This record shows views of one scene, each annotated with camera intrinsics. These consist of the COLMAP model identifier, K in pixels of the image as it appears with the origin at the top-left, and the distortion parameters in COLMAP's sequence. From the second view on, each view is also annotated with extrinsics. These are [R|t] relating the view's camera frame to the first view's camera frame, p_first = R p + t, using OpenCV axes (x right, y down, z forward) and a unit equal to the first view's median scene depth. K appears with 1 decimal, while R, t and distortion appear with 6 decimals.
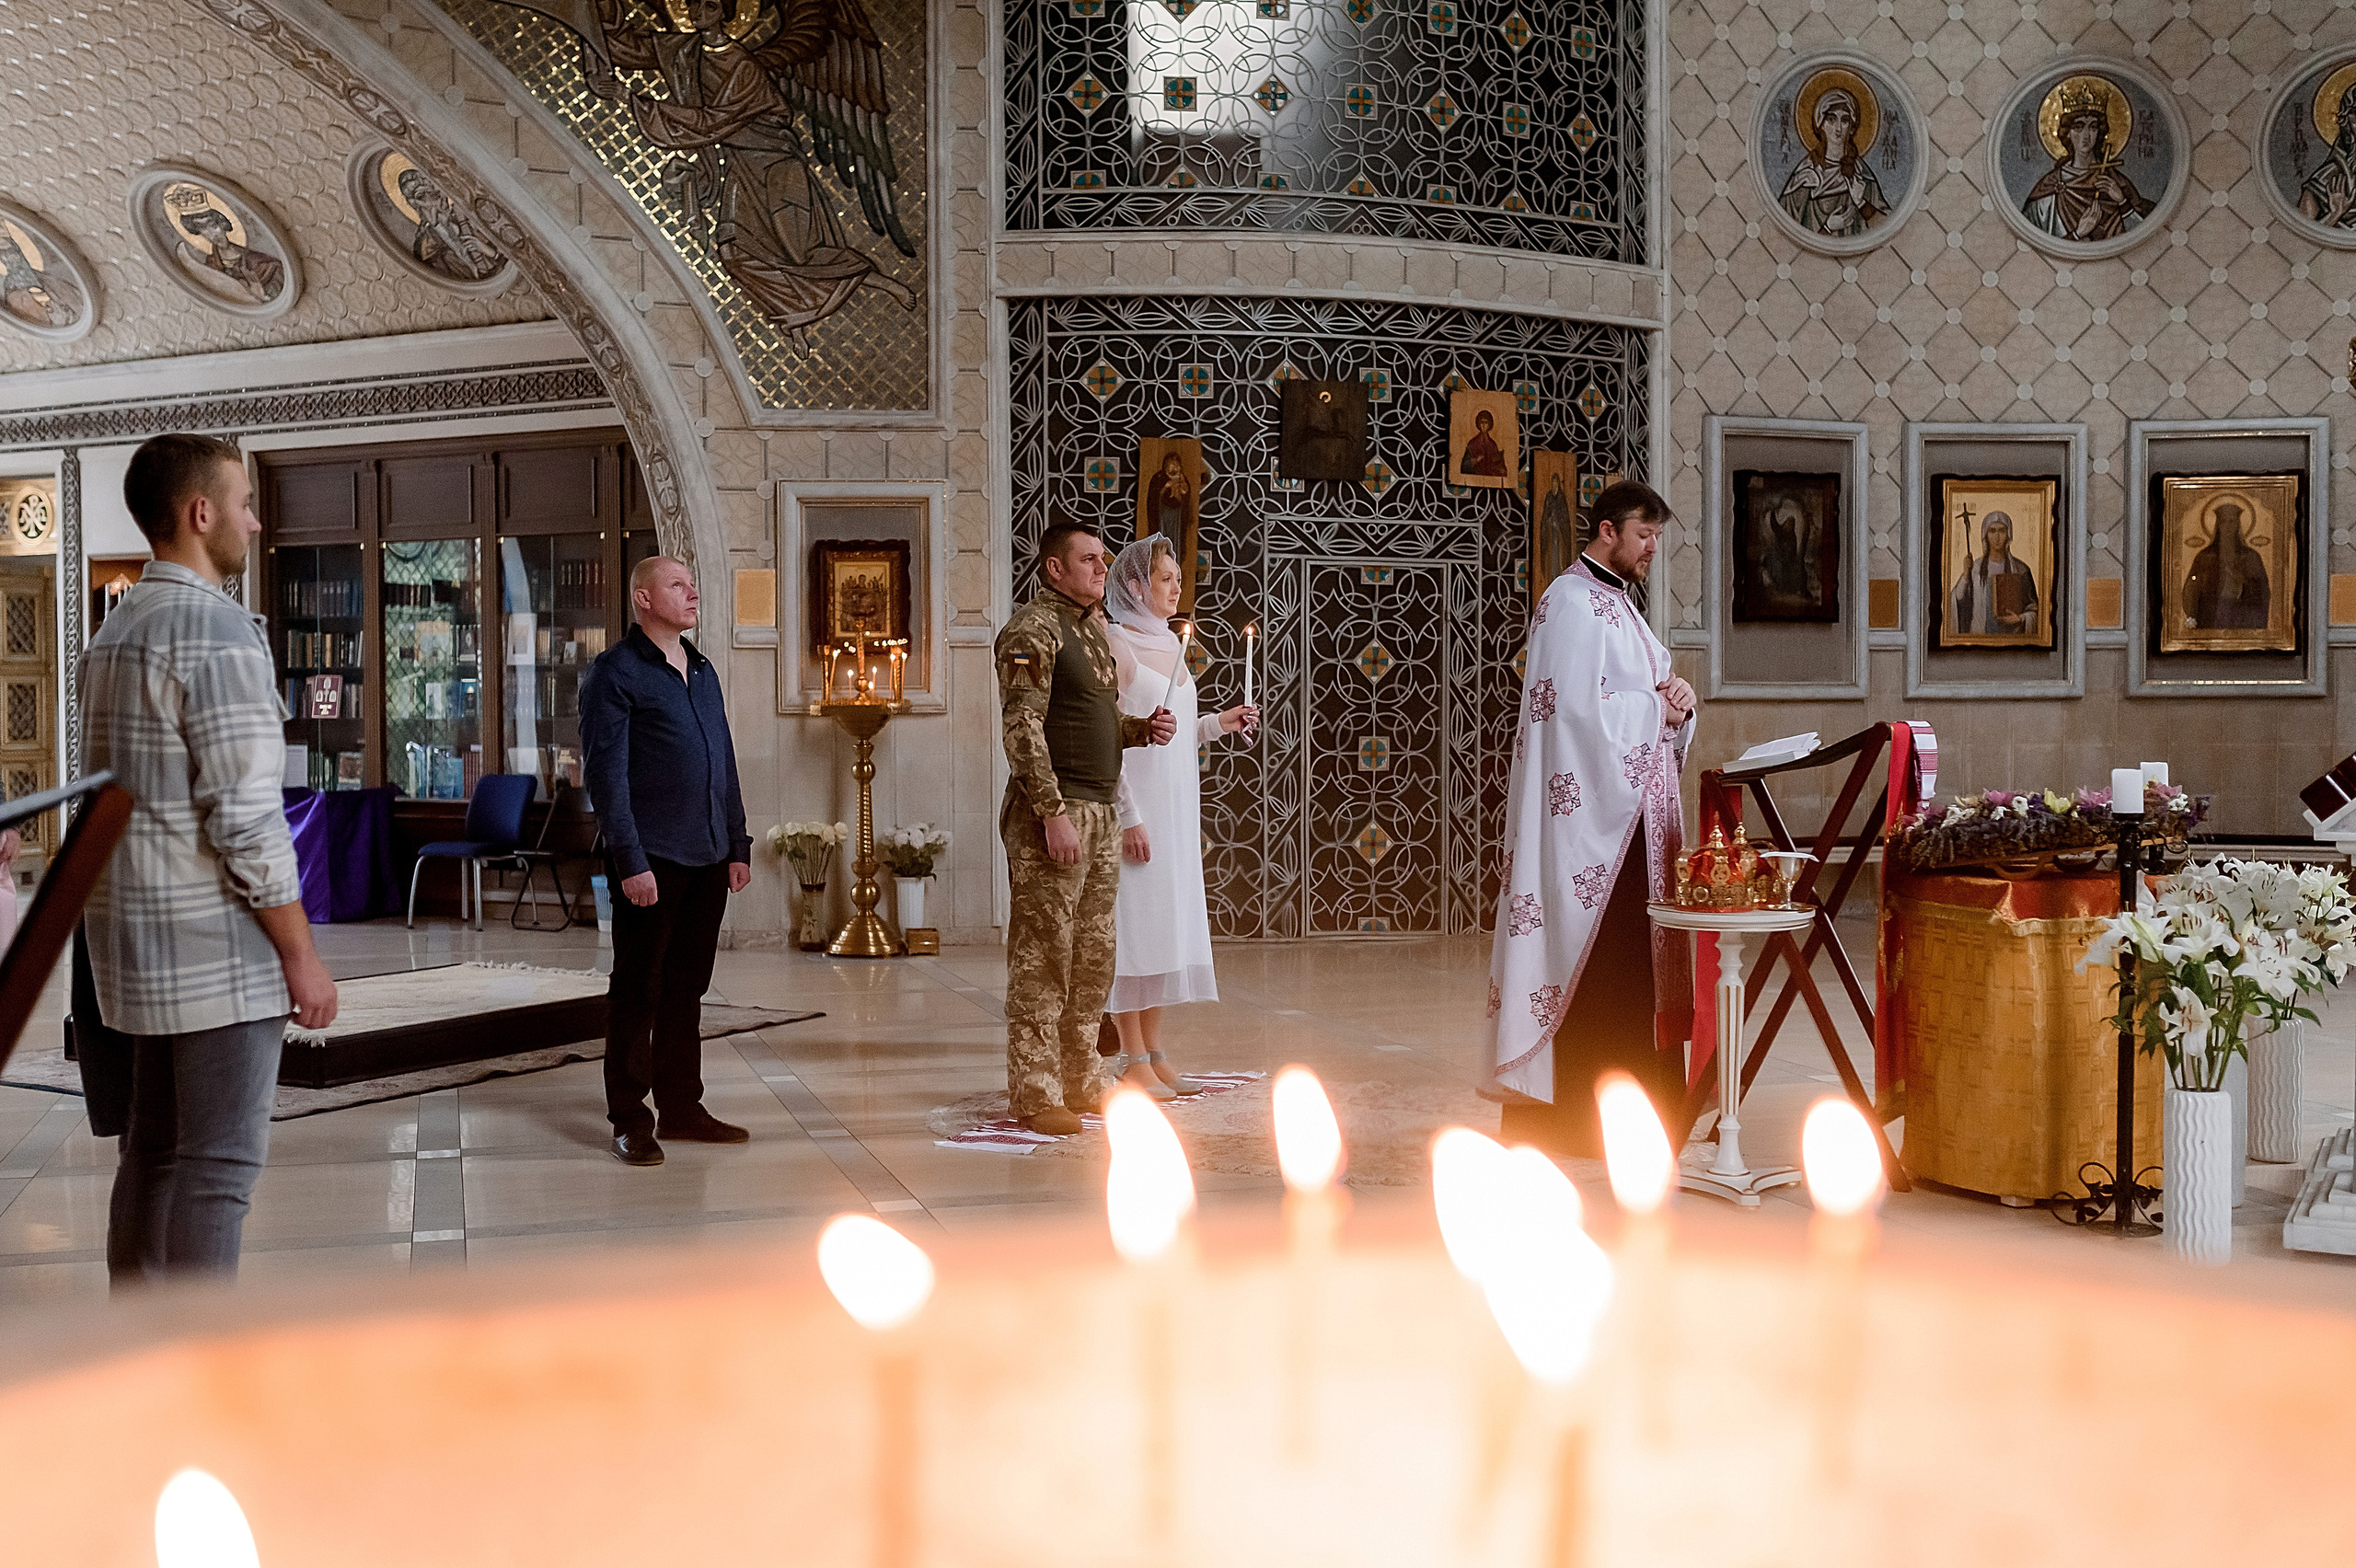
lens RADIAL K [[2467.6, 0, 1134.9], [0, 2467.6, 784.3], [0, 0, 1]] dist [-0.006076, 0.004337]
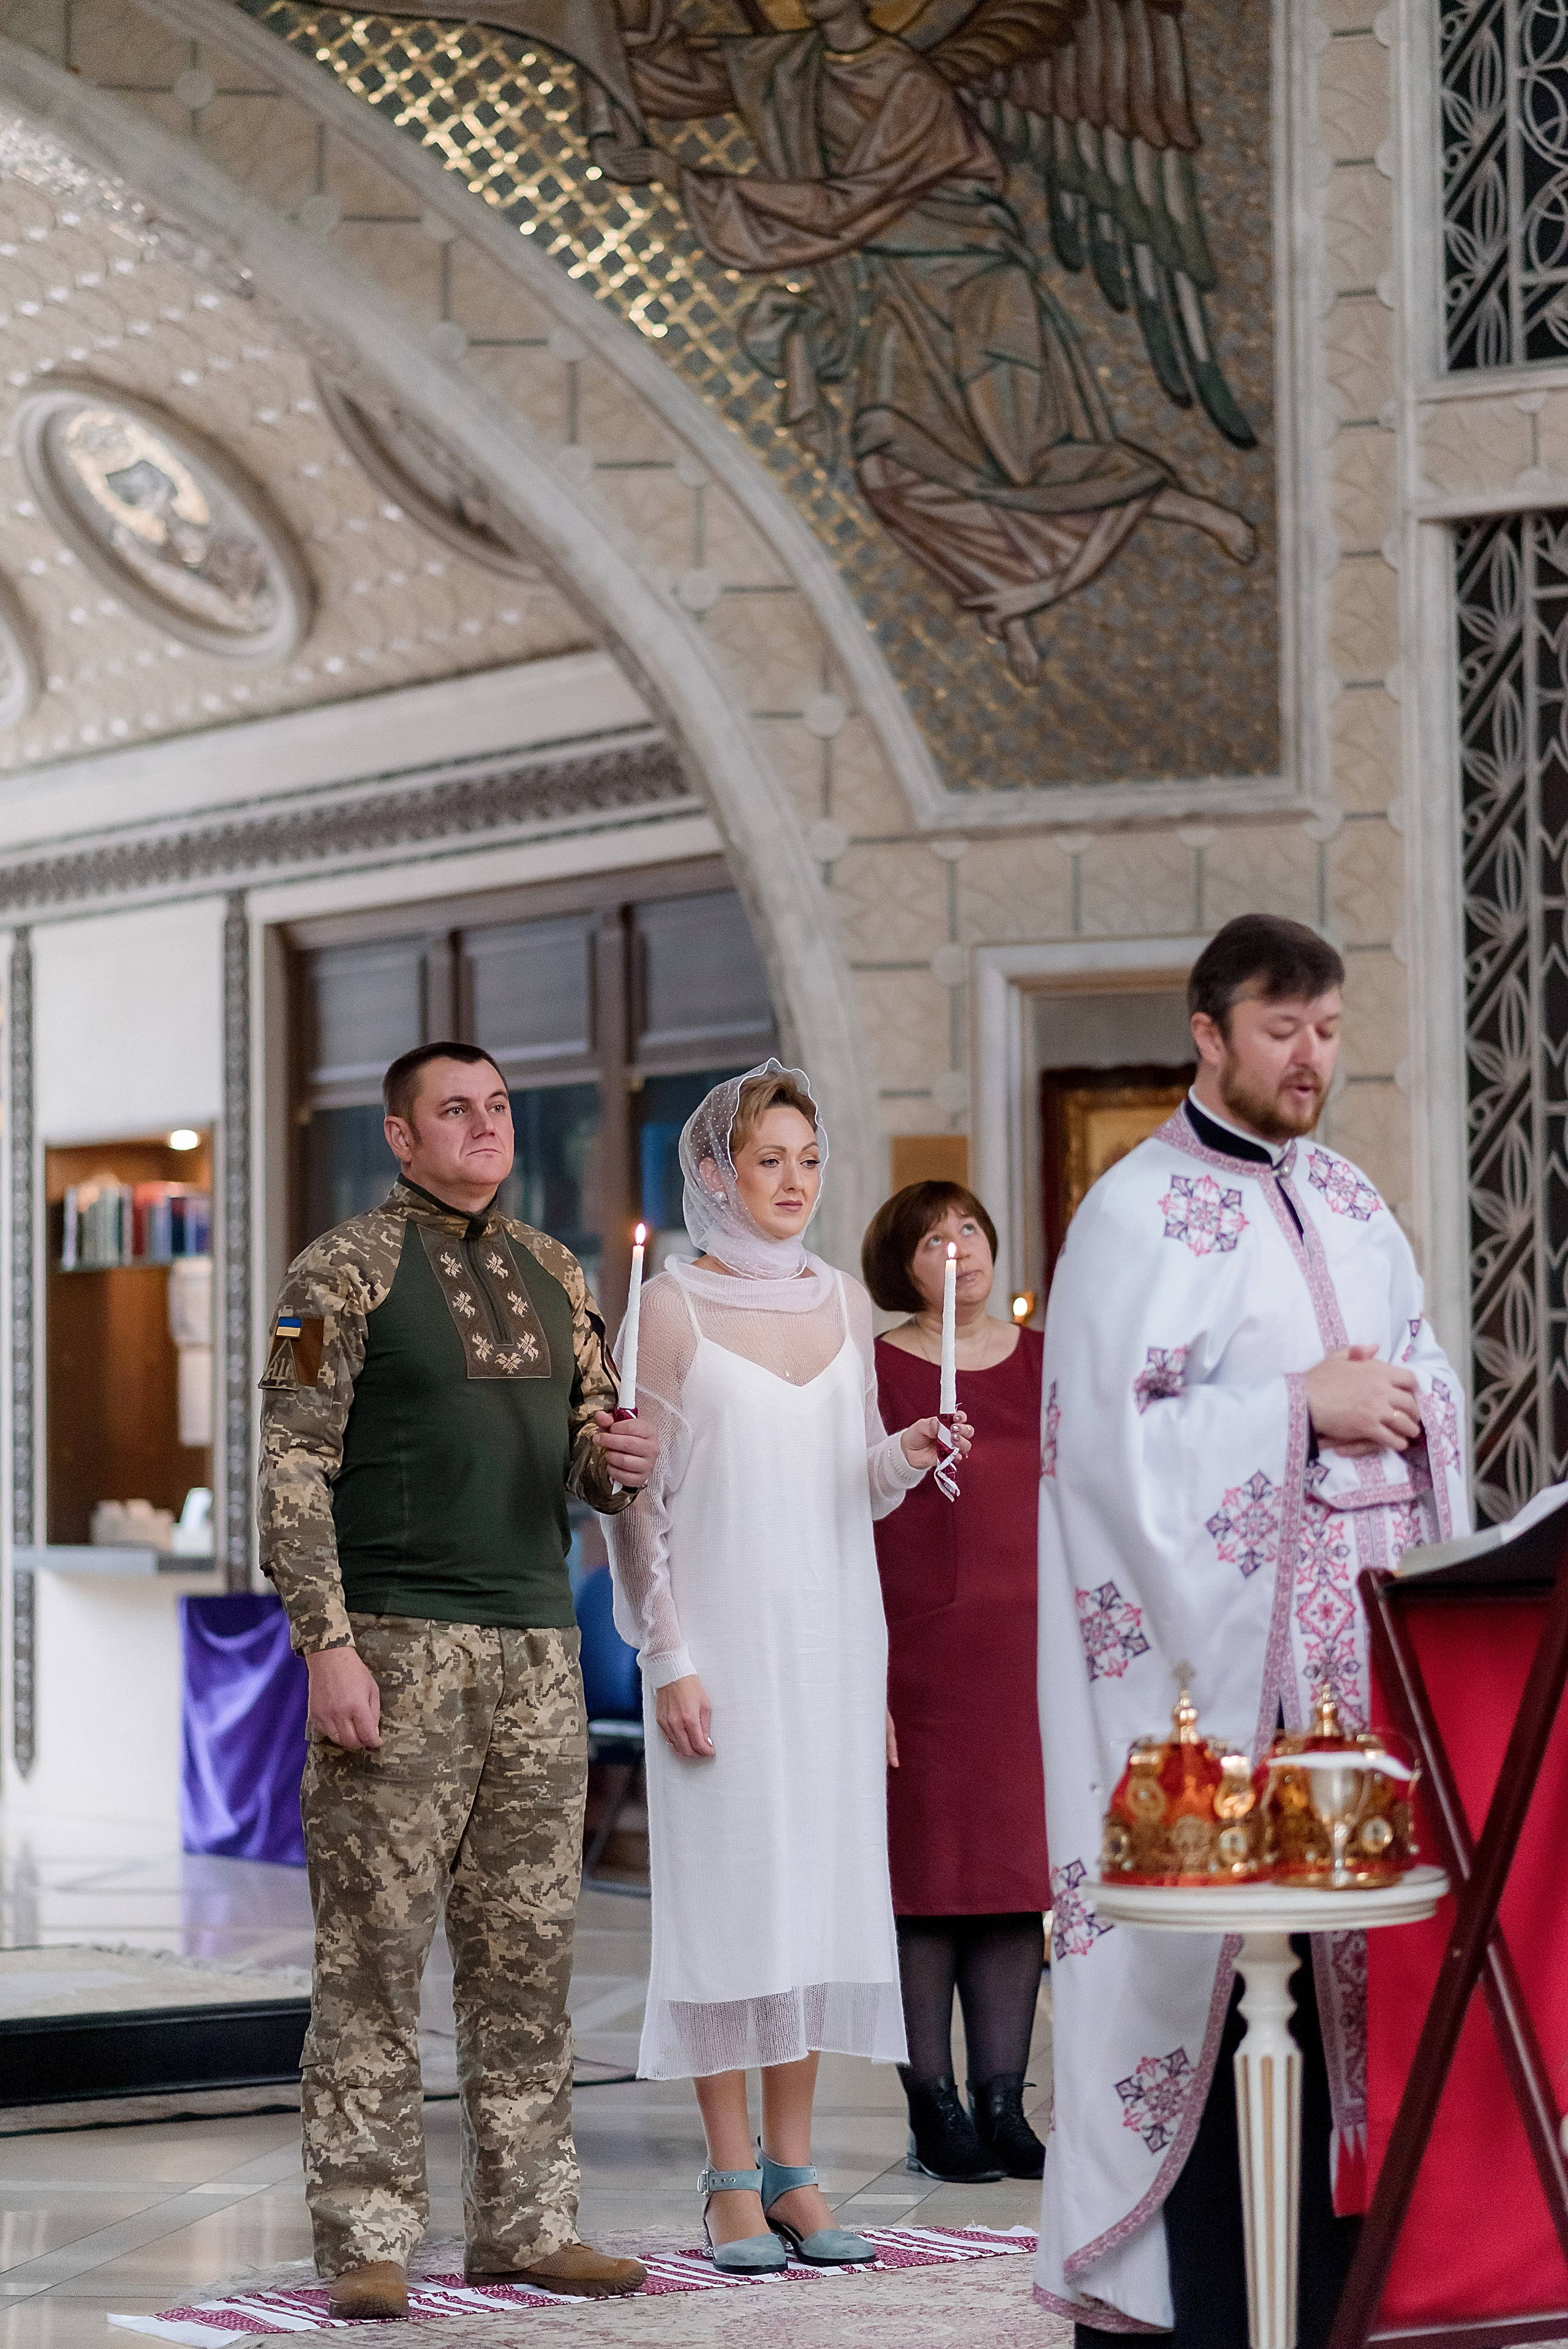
lens RADIAL K [[5669.1, 0, 777.7], [0, 5669.1, 1235.1], [0, 0, 1]] dist [-0.049425, 0.402381]
pose [[0.889246, -0.020711, -0.456961, 0.312065], [-0.008679, 0.998031, -0.062124, -0.000412], [0.457347, 0.059210, 0.887315, 0.028179]]
